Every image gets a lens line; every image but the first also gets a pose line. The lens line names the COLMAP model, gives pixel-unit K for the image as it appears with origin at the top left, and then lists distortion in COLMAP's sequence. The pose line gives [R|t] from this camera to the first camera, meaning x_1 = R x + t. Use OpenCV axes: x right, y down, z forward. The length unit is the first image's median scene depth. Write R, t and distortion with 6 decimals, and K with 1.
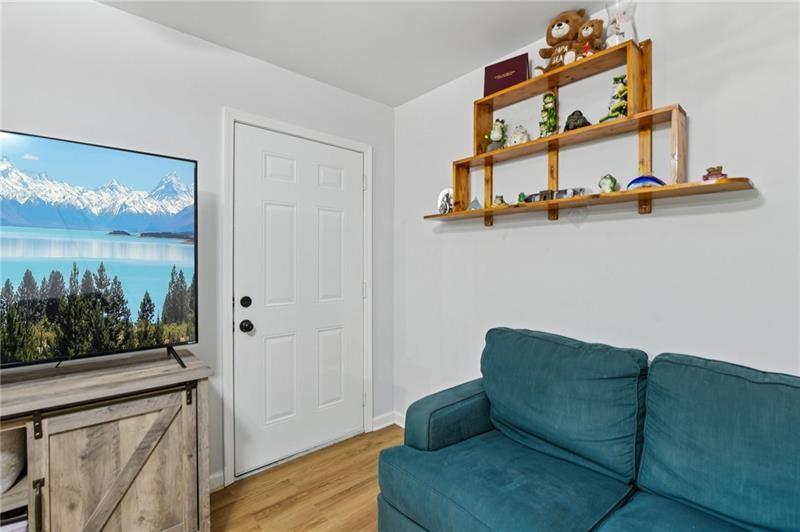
lens RADIAL K [[363.5, 0, 397.1], [0, 363.5, 262.5], [0, 0, 1]] dist [-0.014306, -0.000241]
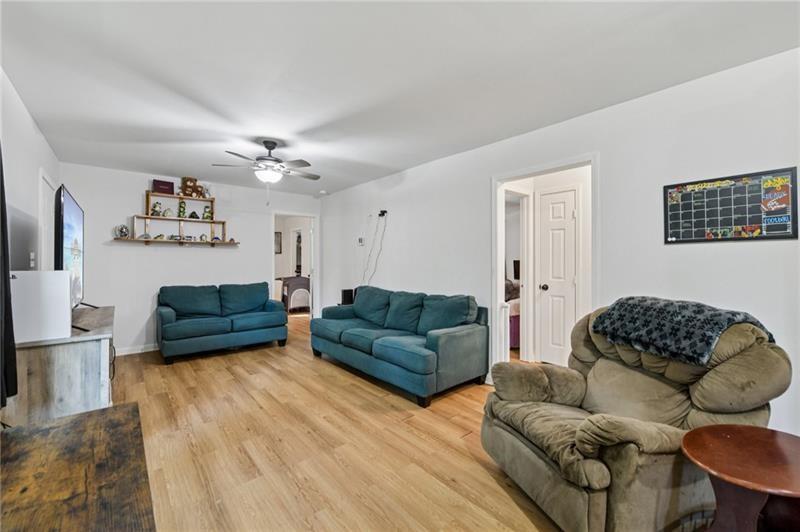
lens RADIAL K [[334.8, 0, 393.0], [0, 334.8, 260.9], [0, 0, 1]] dist [-0.000512, -0.000063]
pose [[0.031332, 0.003605, 0.999503, -2.254020], [-0.003722, 0.999987, -0.003490, 0.000728], [-0.999502, -0.003611, 0.031345, -0.770644]]
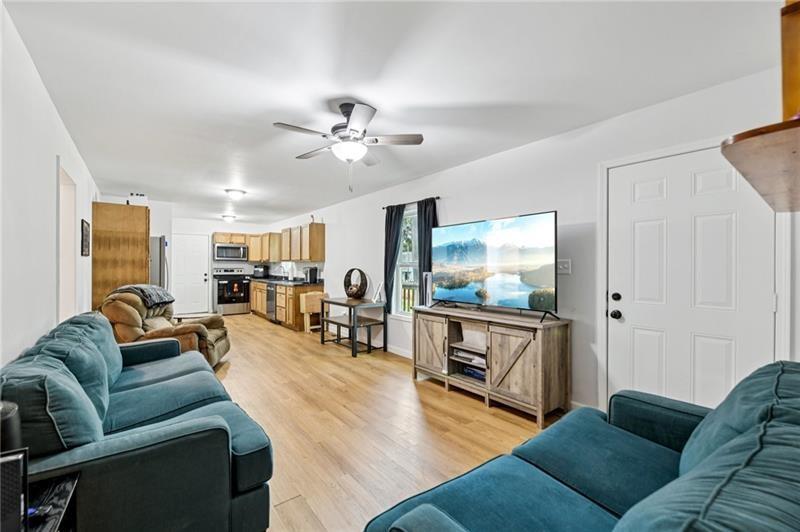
lens RADIAL K [[339.7, 0, 400.0], [0, 339.7, 266.0], [0, 0, 1]] dist [-0.001136, -0.000093]
pose [[-0.056367, 0.002807, -0.998406, 1.094979], [0.001105, 0.999996, 0.002749, -0.015179], [0.998410, -0.000948, -0.056369, 0.306448]]
